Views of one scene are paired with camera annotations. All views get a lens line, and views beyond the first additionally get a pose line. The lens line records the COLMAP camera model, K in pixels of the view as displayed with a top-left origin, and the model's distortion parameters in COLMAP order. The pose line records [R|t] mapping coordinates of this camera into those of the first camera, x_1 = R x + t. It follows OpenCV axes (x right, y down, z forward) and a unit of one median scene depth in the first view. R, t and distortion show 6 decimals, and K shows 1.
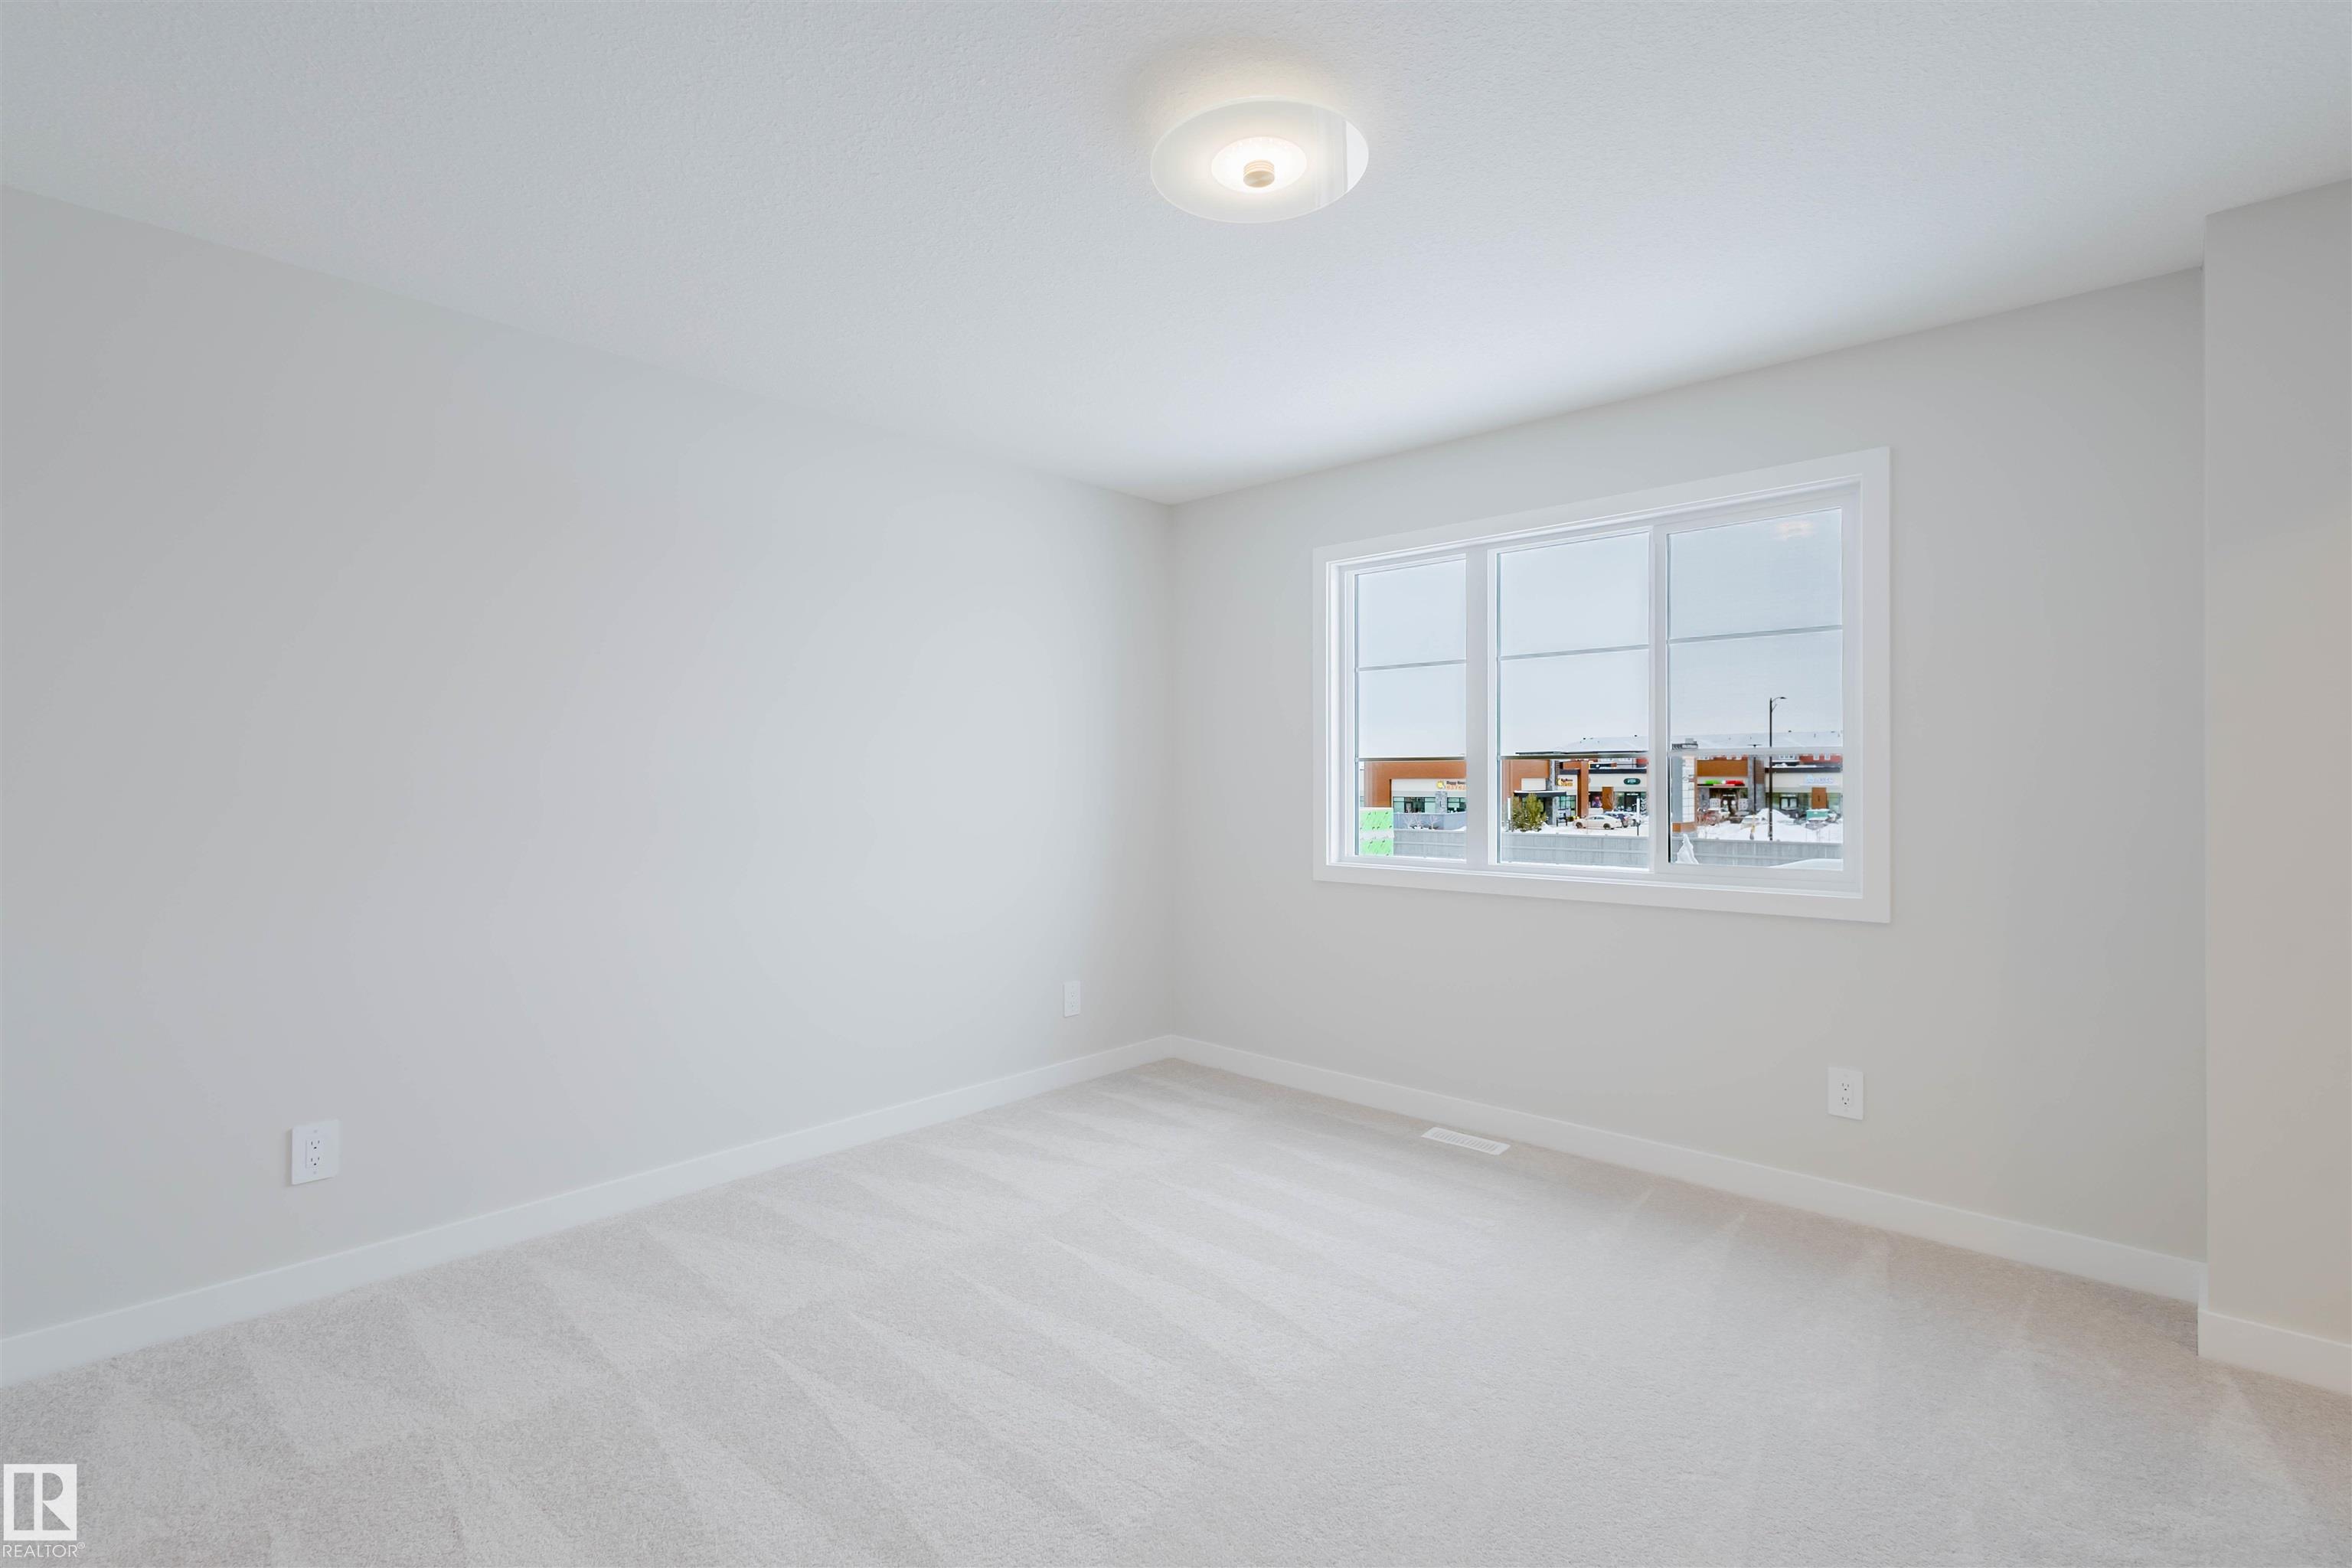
lens RADIAL K [[1082.6, 0, 1183.0], [0, 1082.6, 795.0], [0, 0, 1]] dist [0.015282, -0.004912]
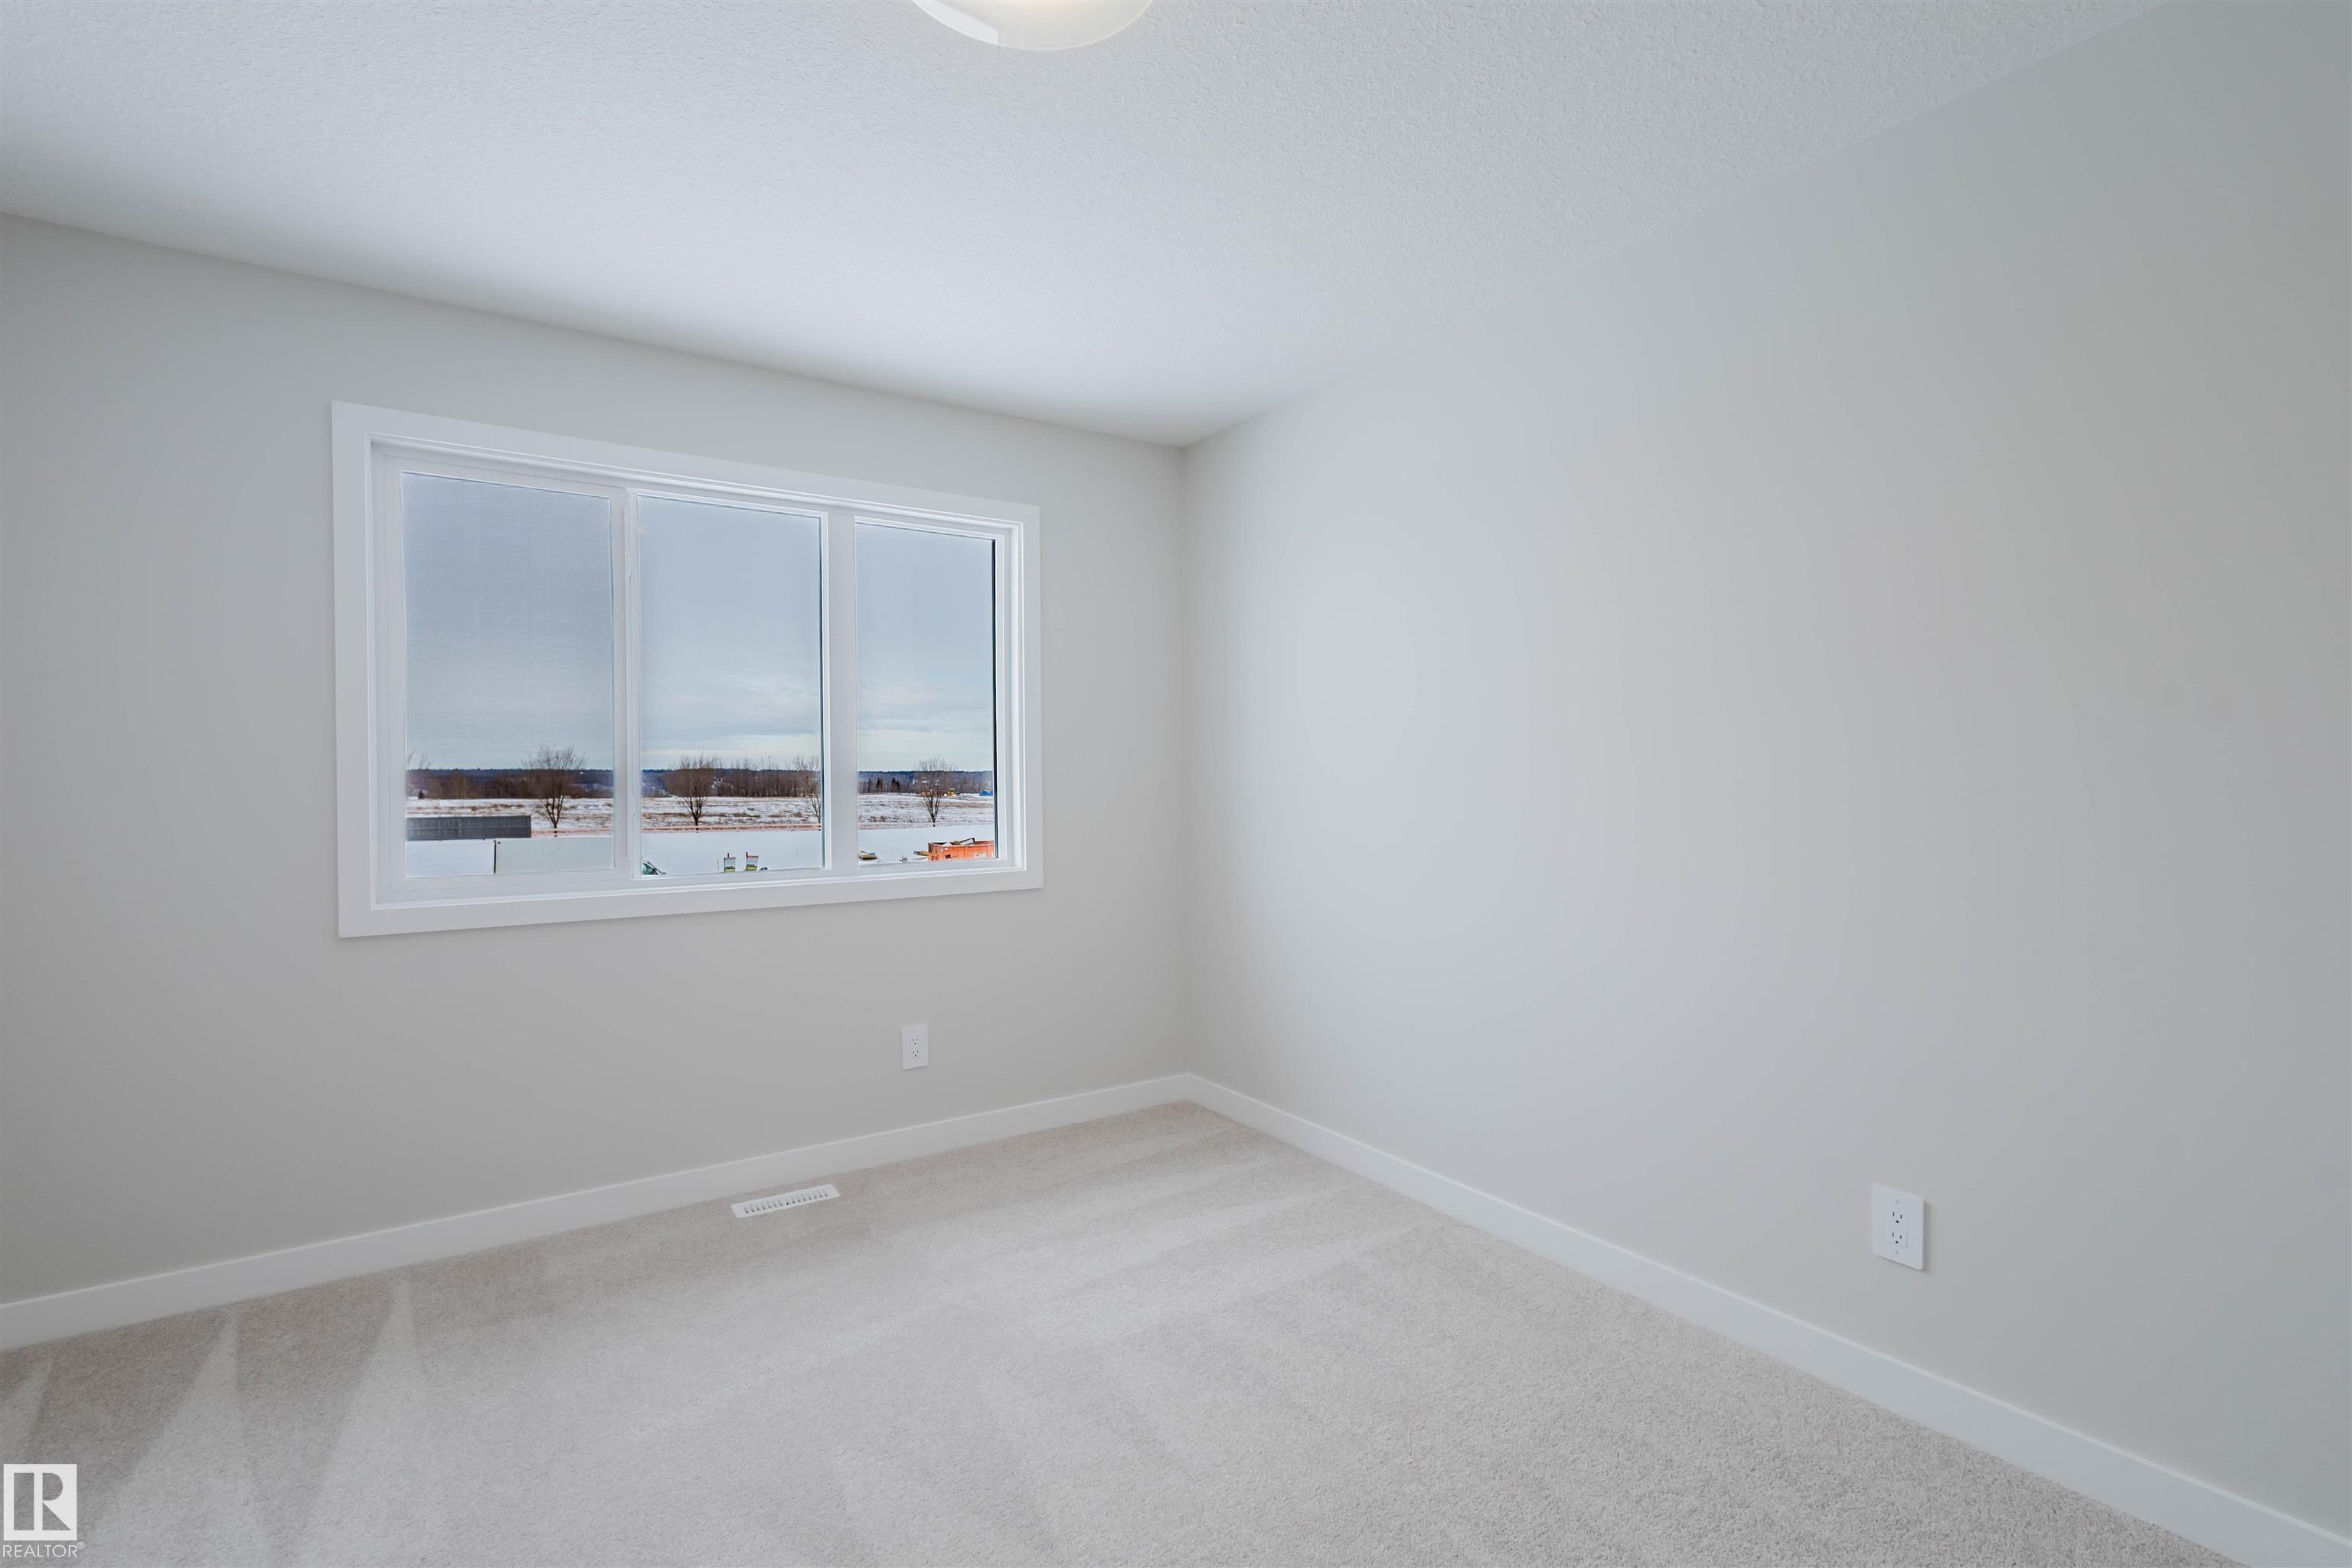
lens RADIAL K [[1082.6, 0, 1145.9], [0, 1082.6, 787.4], [0, 0, 1]] dist [0.015282, -0.004912]
pose [[0.255668, -0.015051, 0.966648, -0.464862], [0.019561, 0.999755, 0.010393, -0.006493], [-0.966567, 0.016252, 0.255899, 0.487803]]
